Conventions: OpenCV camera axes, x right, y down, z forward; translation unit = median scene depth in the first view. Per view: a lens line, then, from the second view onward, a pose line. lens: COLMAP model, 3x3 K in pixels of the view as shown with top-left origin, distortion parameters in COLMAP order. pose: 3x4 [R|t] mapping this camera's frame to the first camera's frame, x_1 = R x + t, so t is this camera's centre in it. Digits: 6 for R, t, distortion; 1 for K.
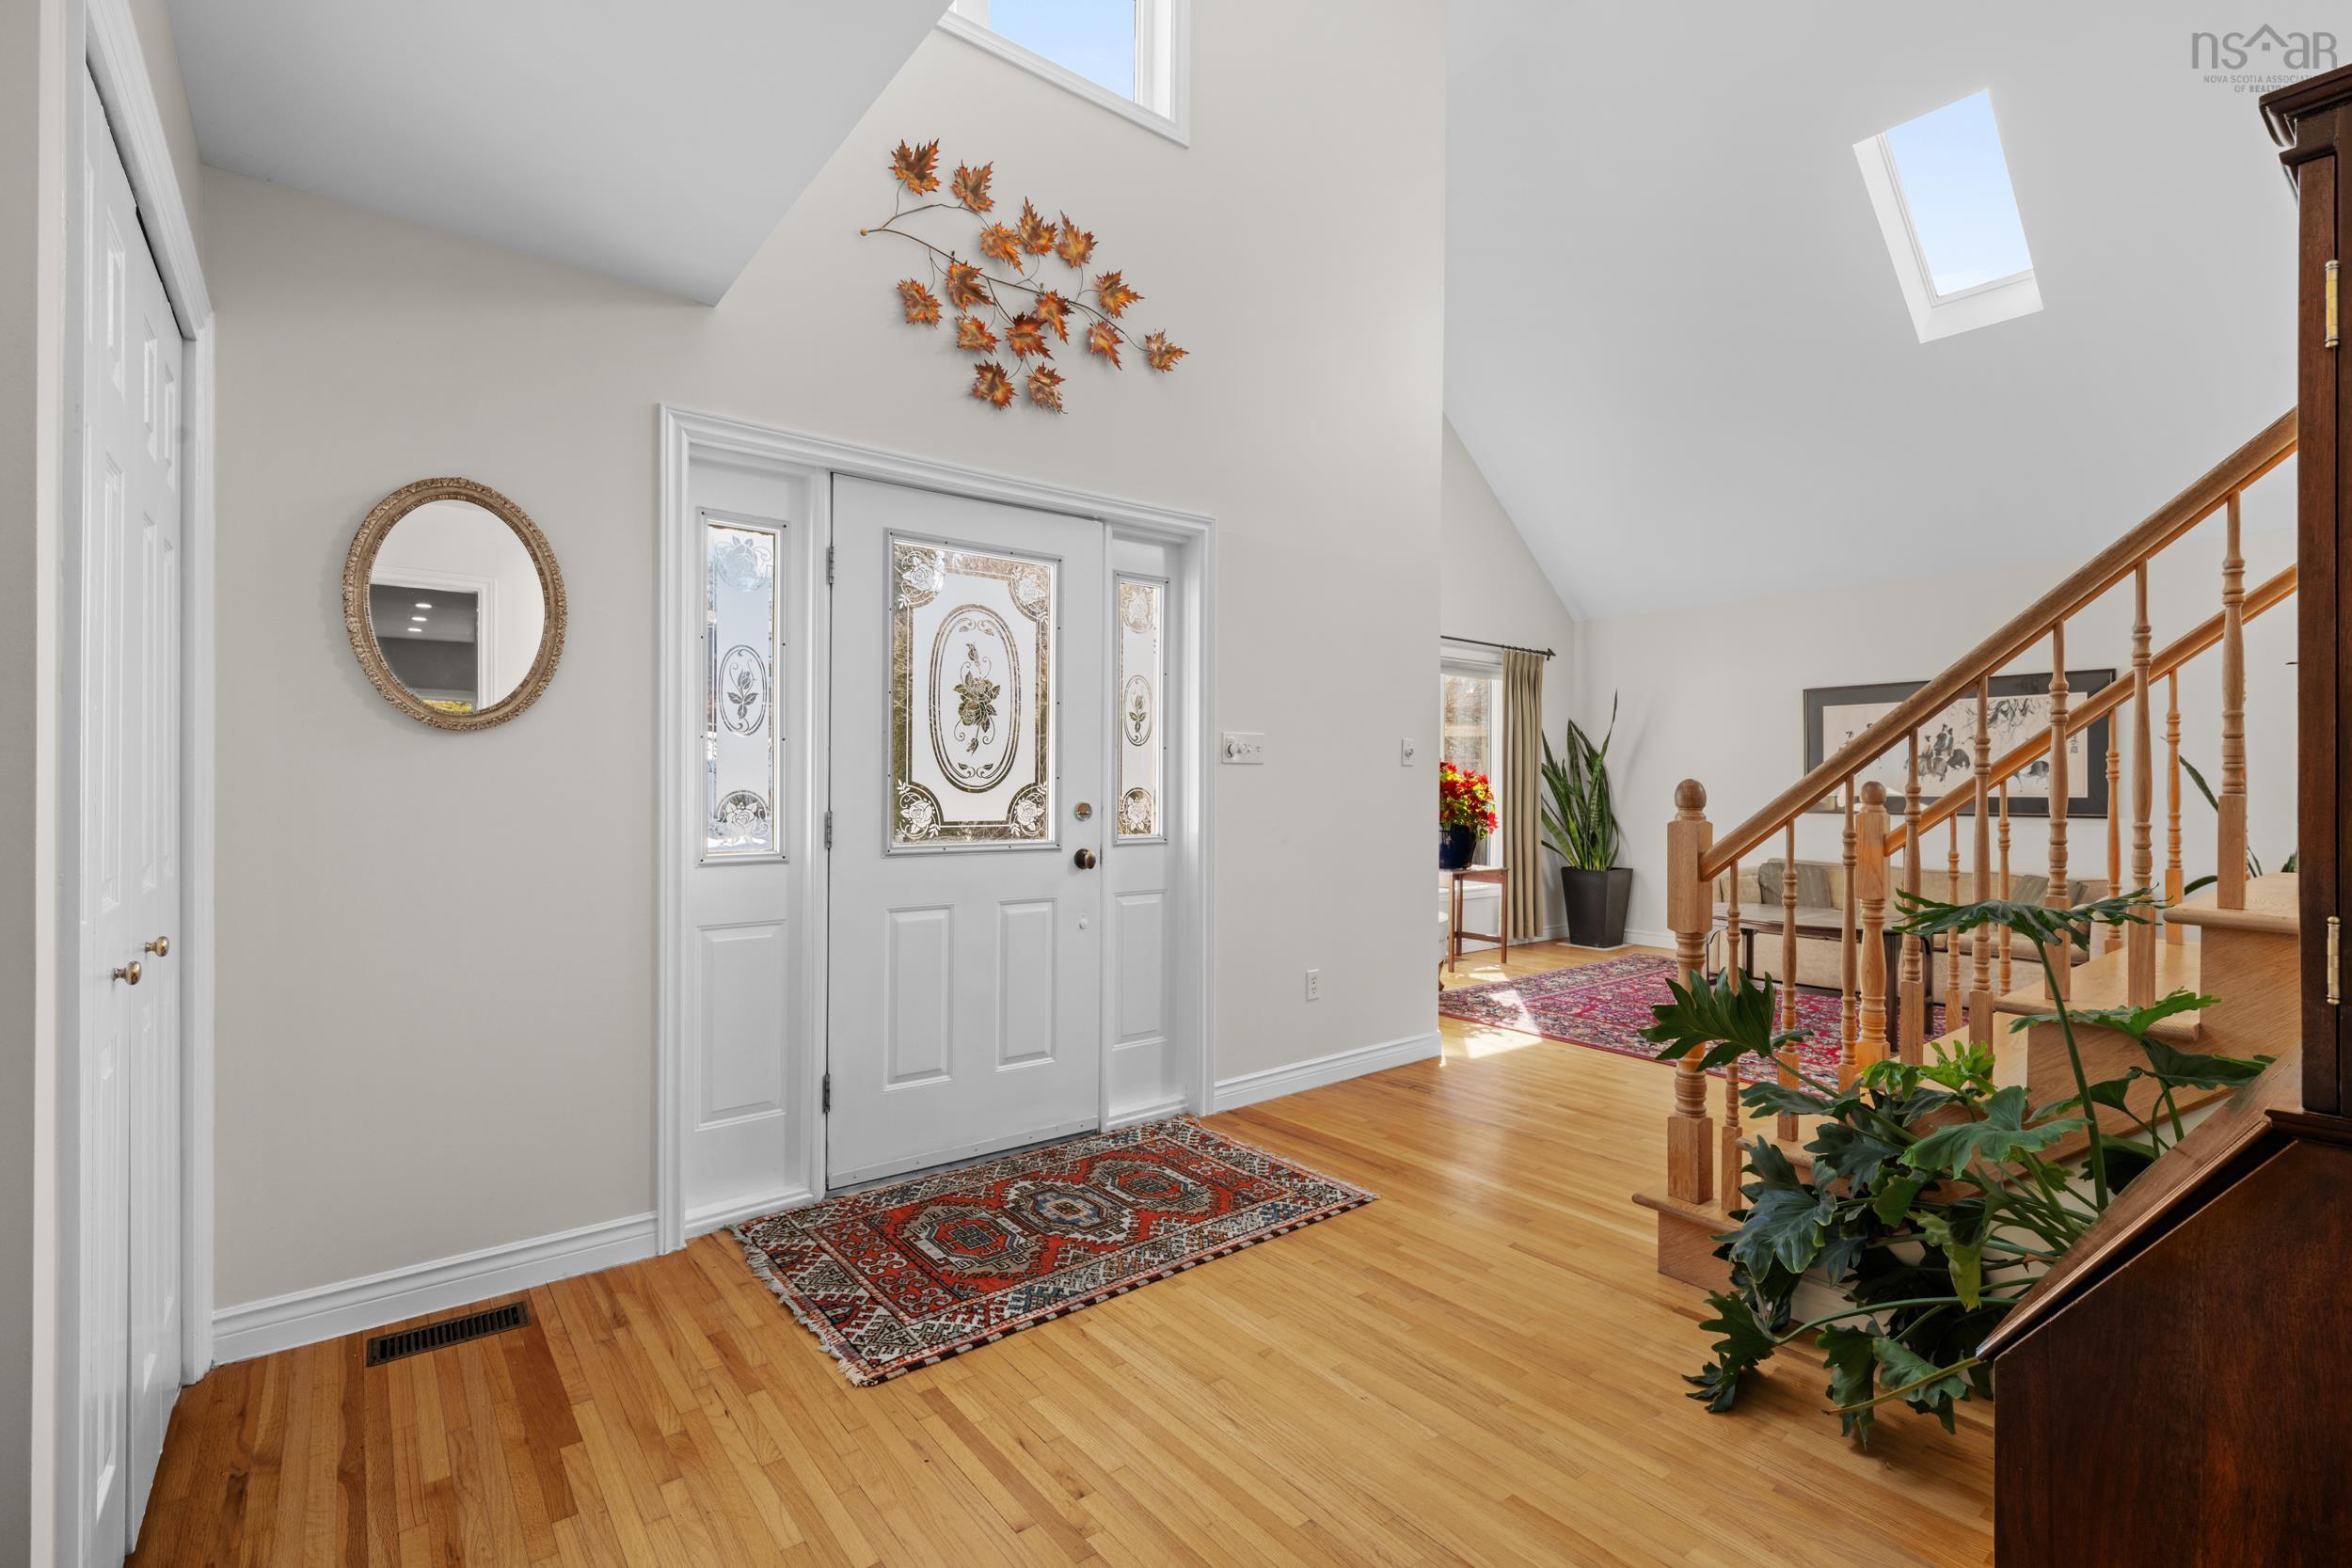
lens RADIAL K [[1049.4, 0, 1181.1], [0, 1049.4, 775.4], [0, 0, 1]] dist [-0.002442, 0.000619]
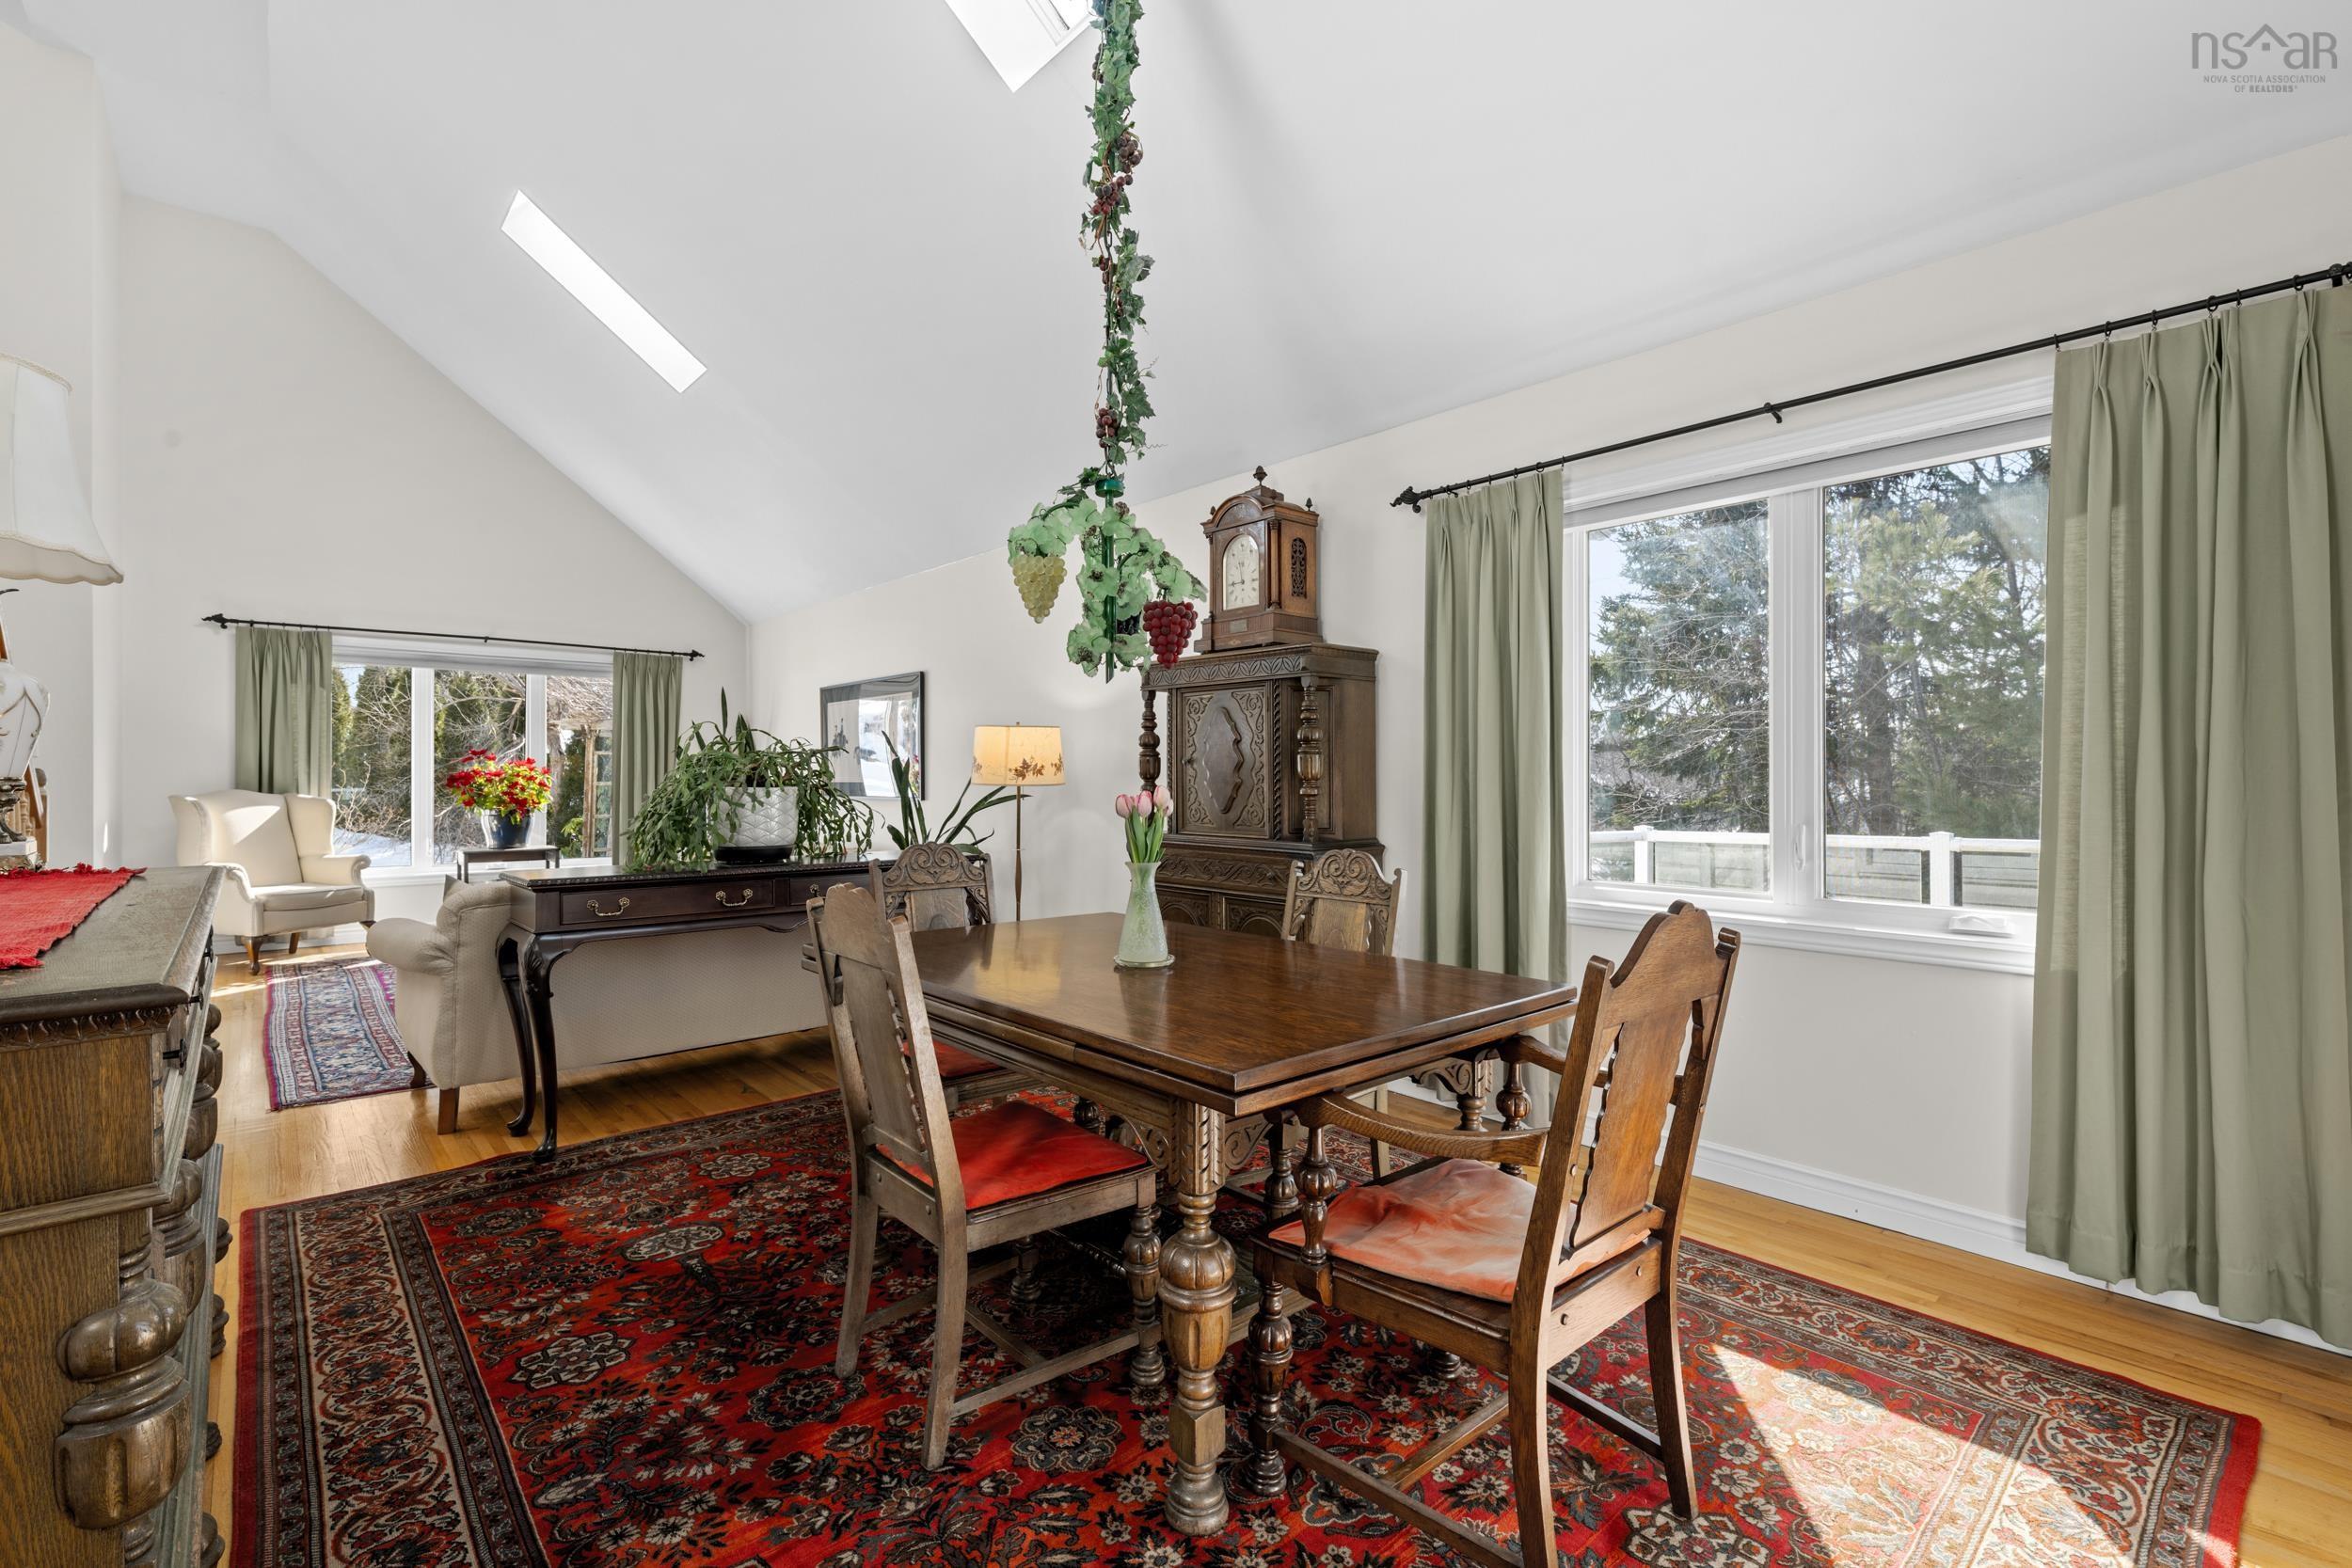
lens RADIAL K [[1049.4, 0, 1173.3], [0, 1049.4, 776.4], [0, 0, 1]] dist [-0.002442, 0.000619]
pose [[0.998690, -0.005213, 0.050907, 2.005333], [0.004861, 0.999963, 0.007046, 0.016322], [-0.050942, -0.006790, 0.998679, -0.320428]]
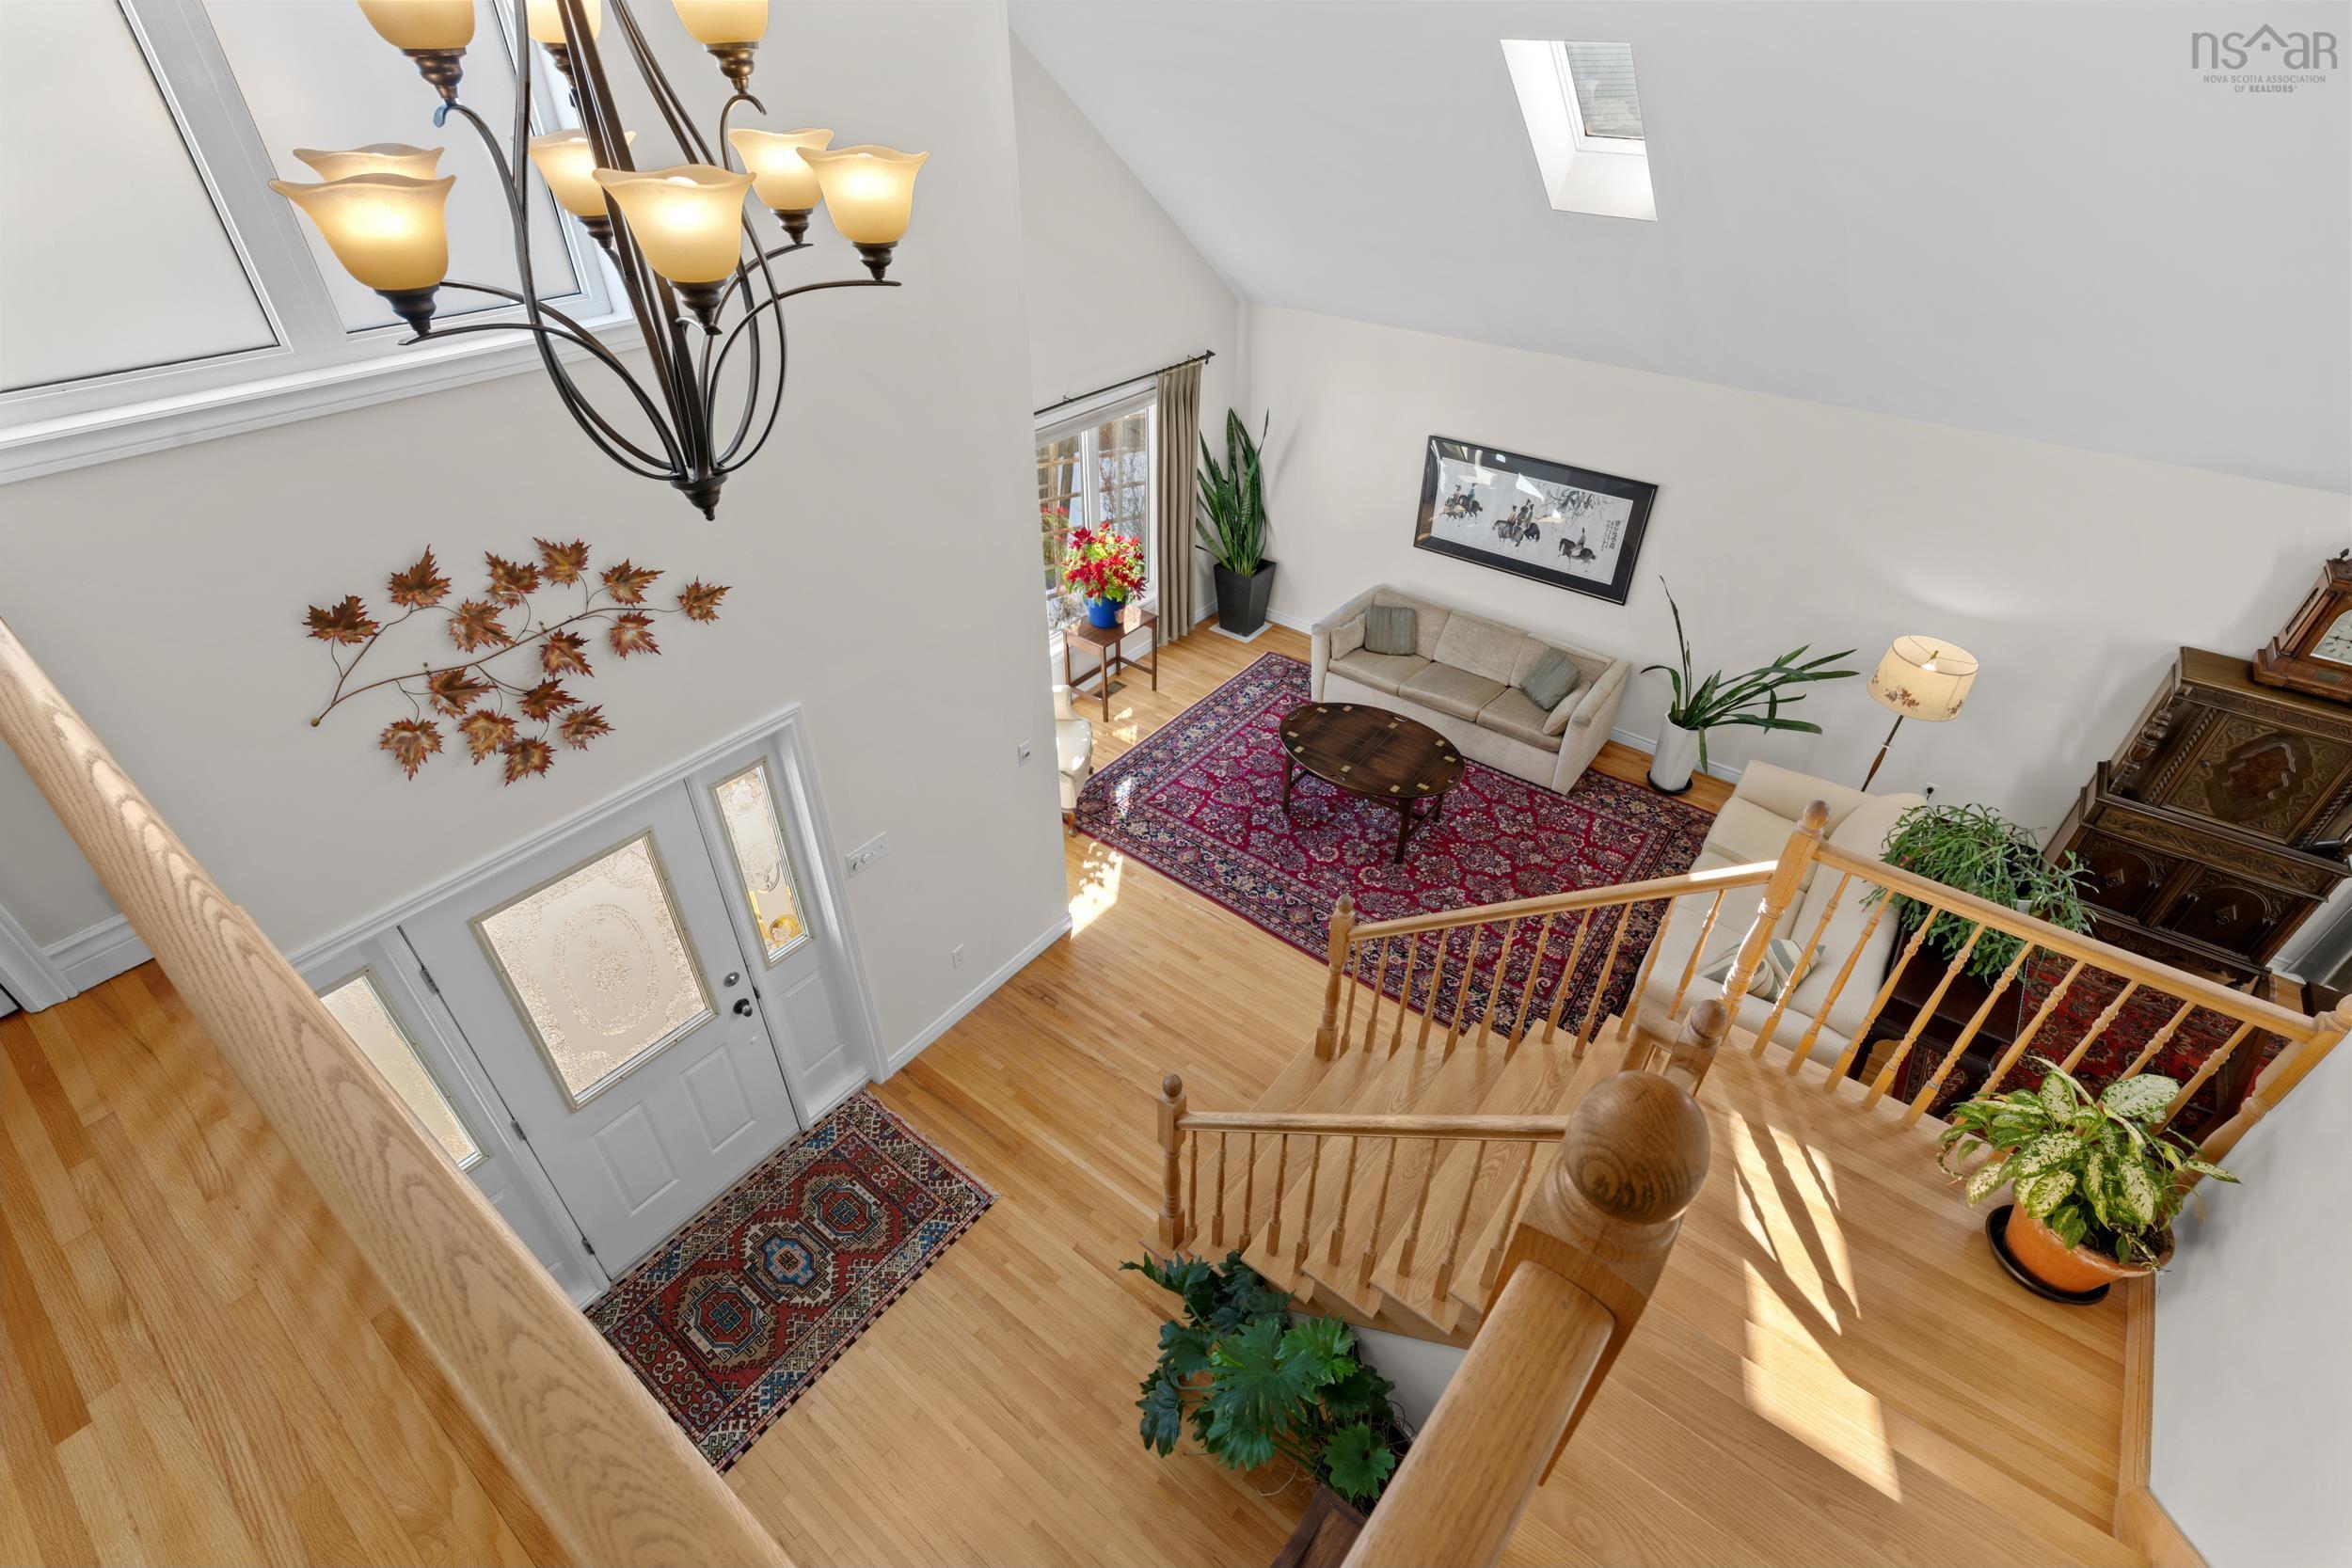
lens RADIAL K [[1049.4, 0, 1180.9], [0, 1049.4, 780.5], [0, 0, 1]] dist [-0.002442, 0.000619]
pose [[0.971056, -0.138705, 0.194453, 0.218187], [-0.004363, 0.803673, 0.595055, -0.940132], [-0.238813, -0.578680, 0.779806, 0.088047]]
